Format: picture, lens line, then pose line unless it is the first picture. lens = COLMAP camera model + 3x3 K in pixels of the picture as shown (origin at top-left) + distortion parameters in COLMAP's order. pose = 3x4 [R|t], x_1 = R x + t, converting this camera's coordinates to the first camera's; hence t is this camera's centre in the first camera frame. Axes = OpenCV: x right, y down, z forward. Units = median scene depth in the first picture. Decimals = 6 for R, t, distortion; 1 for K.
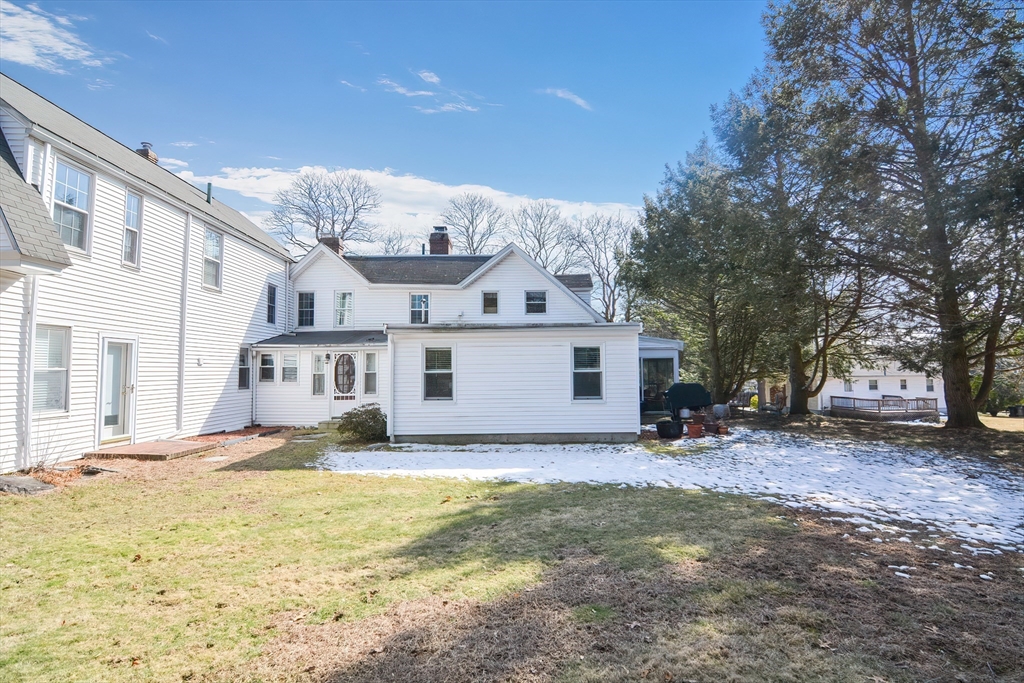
lens RADIAL K [[486.1, 0, 512.0], [0, 486.1, 337.6], [0, 0, 1]] dist [-0.001934, -0.013156]
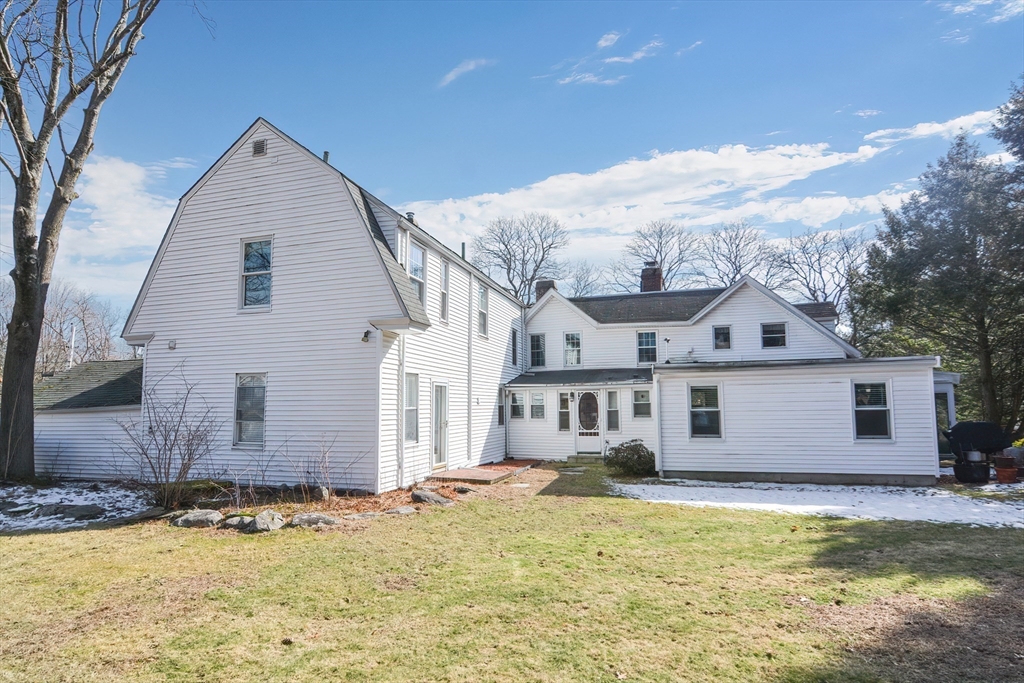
lens RADIAL K [[520.4, 0, 512.6], [0, 520.4, 360.7], [0, 0, 1]] dist [-0.002301, -0.016666]
pose [[0.957391, -0.026336, -0.287593, -0.211850], [0.020578, 0.999523, -0.023024, -0.015277], [0.288062, 0.016125, 0.957476, -0.159960]]
